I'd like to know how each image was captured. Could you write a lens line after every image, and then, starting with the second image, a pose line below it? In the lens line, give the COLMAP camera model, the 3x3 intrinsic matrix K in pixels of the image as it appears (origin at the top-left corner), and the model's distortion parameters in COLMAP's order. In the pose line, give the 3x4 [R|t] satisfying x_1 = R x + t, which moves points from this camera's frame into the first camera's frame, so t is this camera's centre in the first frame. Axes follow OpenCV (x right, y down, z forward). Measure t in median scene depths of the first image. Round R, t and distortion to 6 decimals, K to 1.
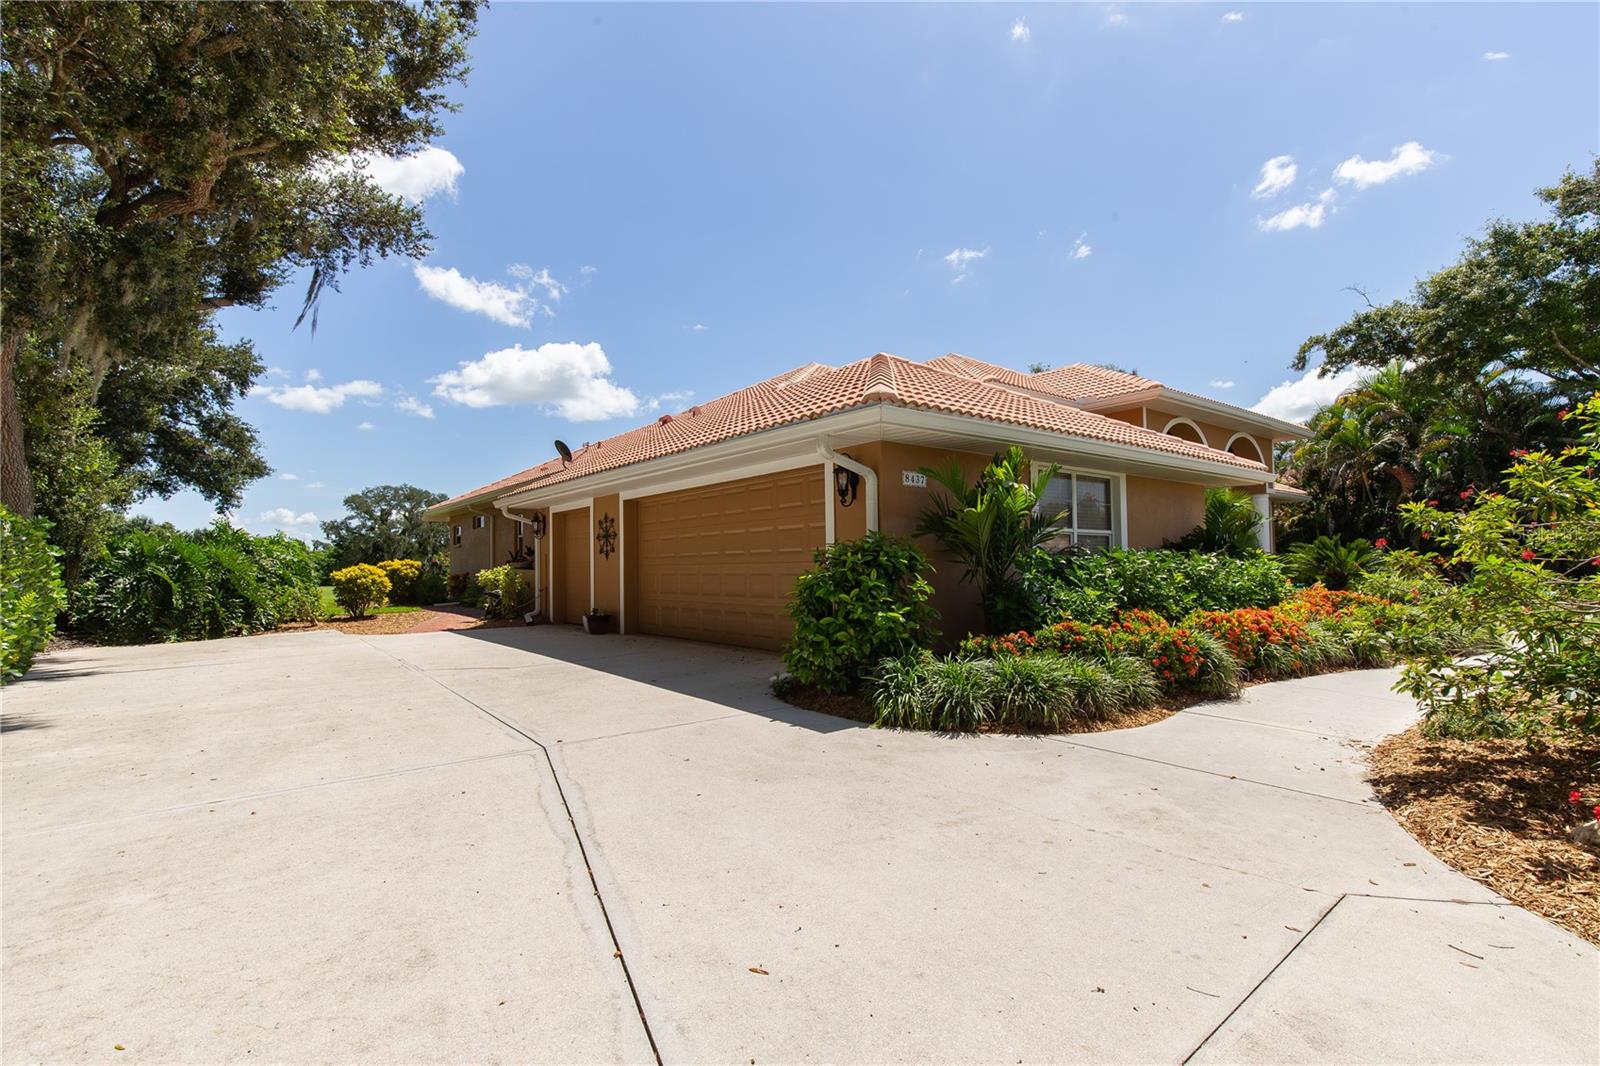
lens RADIAL K [[723.6, 0, 794.3], [0, 723.6, 540.9], [0, 0, 1]] dist [0.000842, -0.000107]
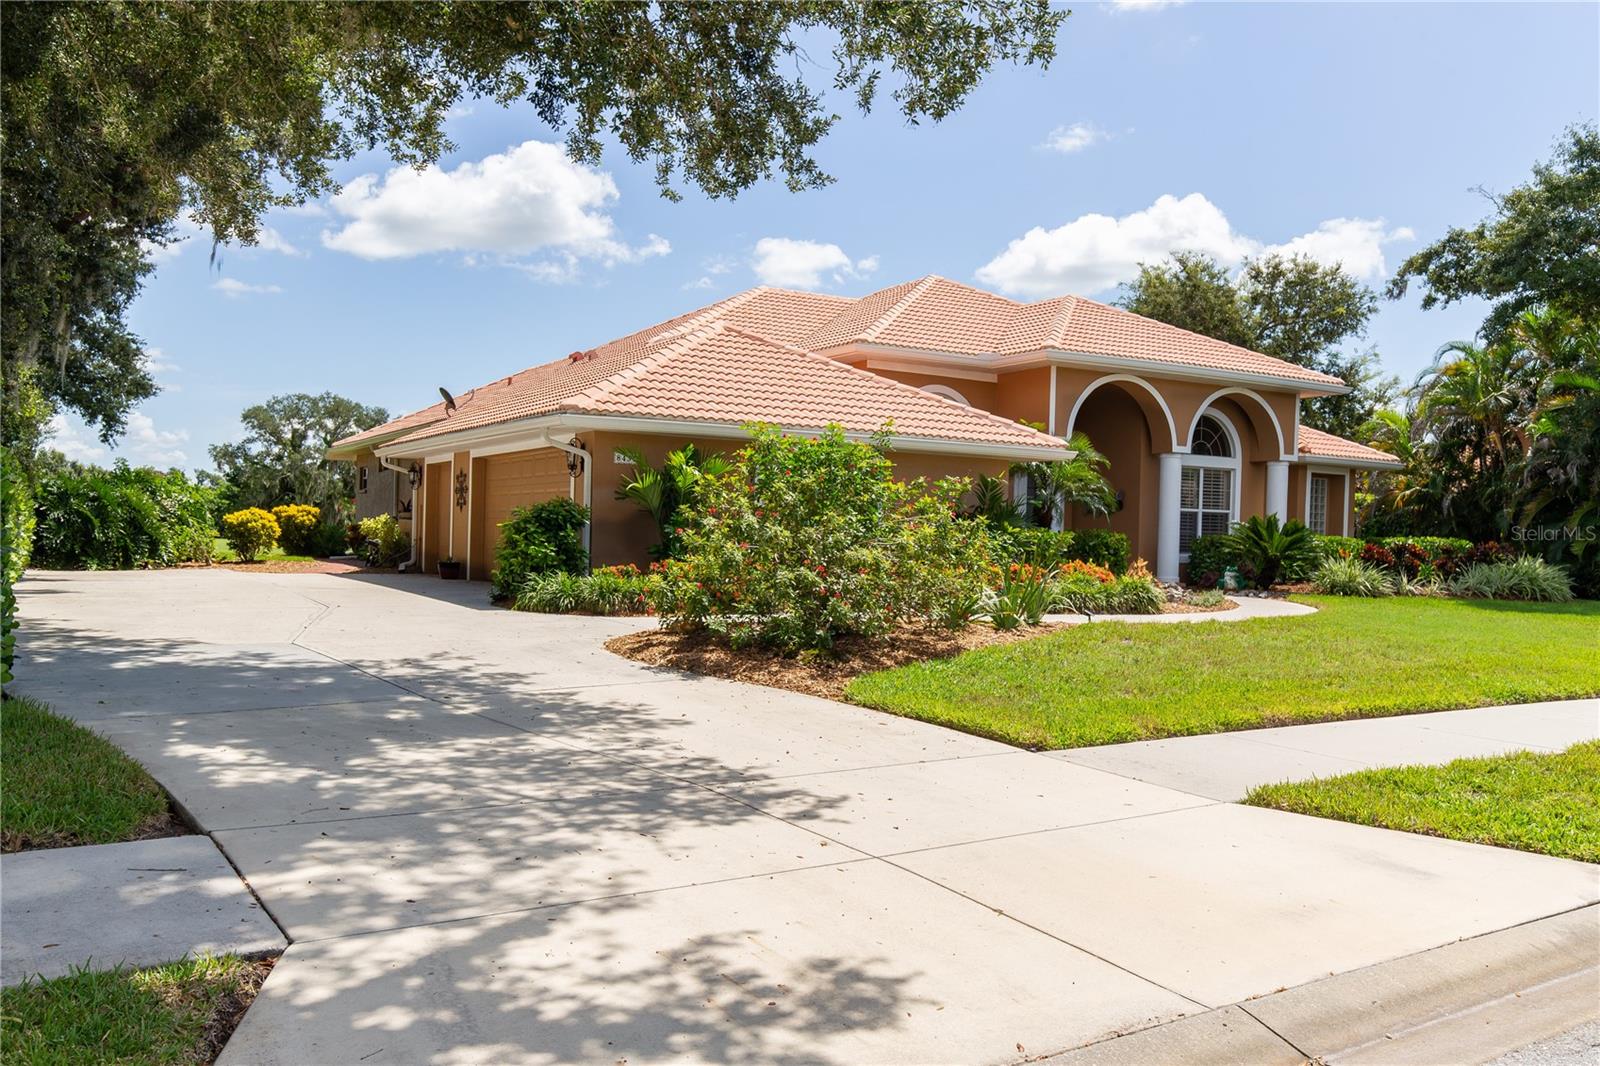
lens RADIAL K [[1286.5, 0, 766.9], [0, 1286.5, 532.2], [0, 0, 1]] dist [0.013146, -0.001826]
pose [[0.984981, 0.039898, -0.167991, 0.286587], [-0.034874, 0.998855, 0.032753, -0.012381], [0.169105, -0.026403, 0.985244, -0.452050]]
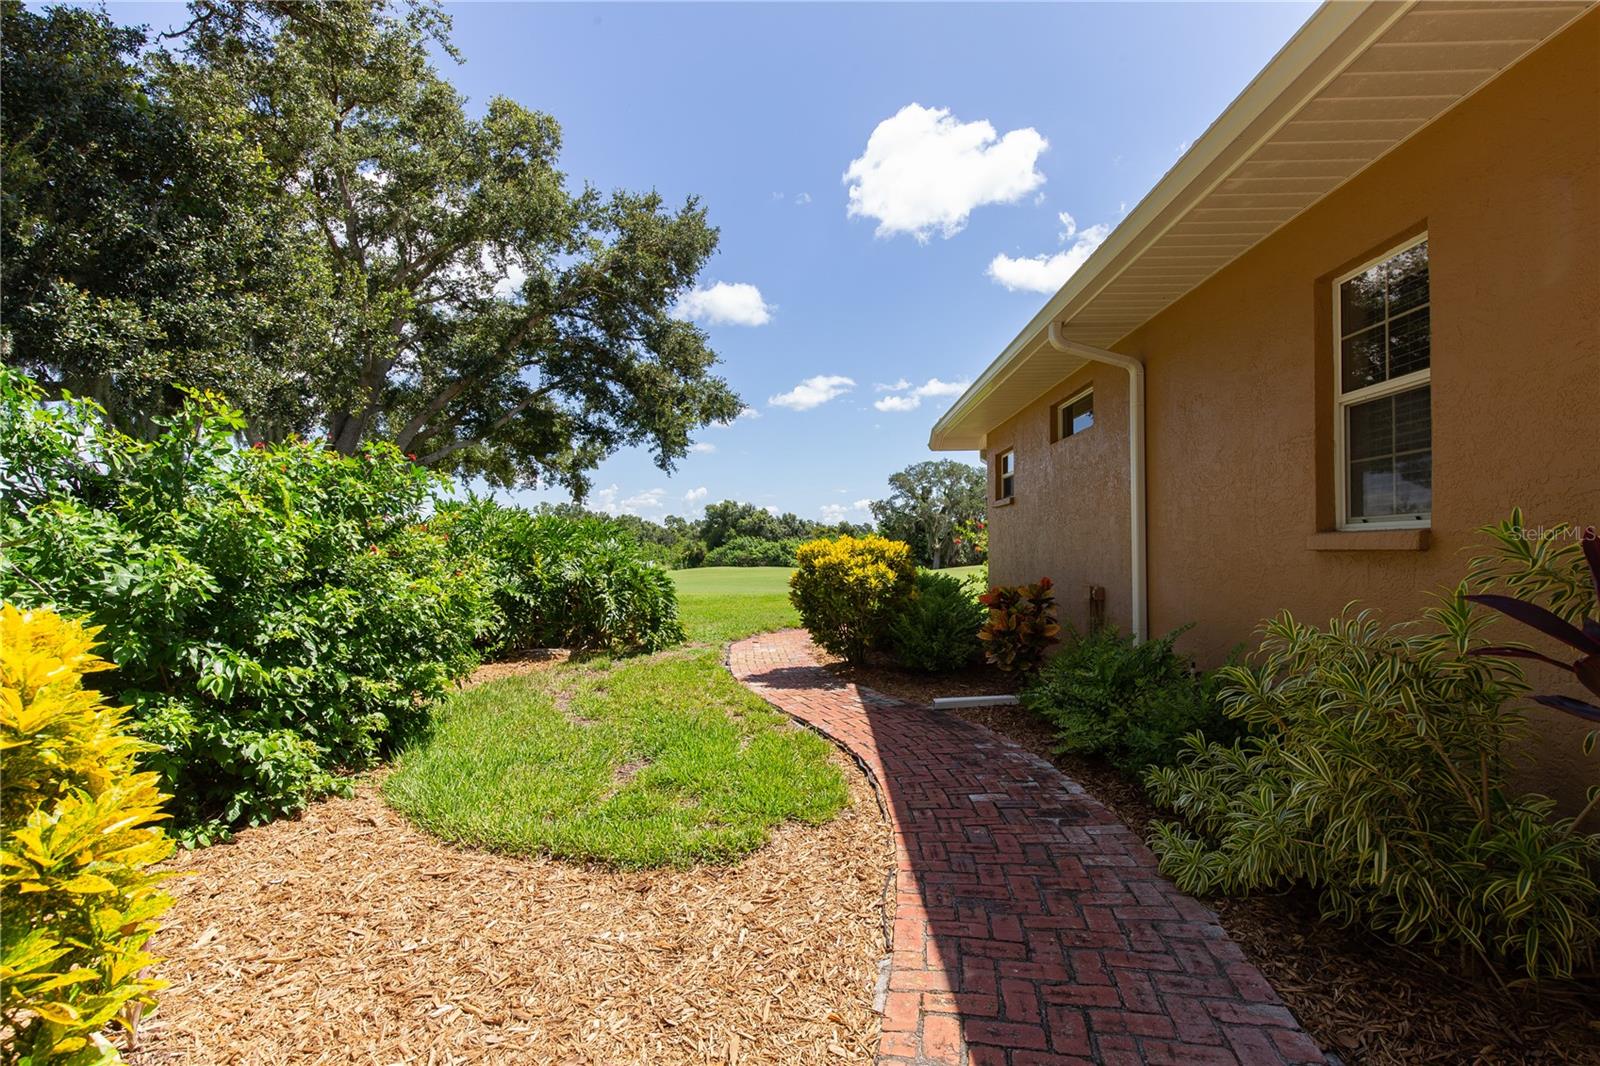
lens RADIAL K [[729.8, 0, 806.4], [0, 729.8, 541.3], [0, 0, 1]] dist [0.000000, 0.000380]
pose [[0.769779, -0.000367, -0.638310, -0.355084], [0.017624, 0.999631, 0.020680, 0.021382], [0.638067, -0.027169, 0.769502, 0.750860]]
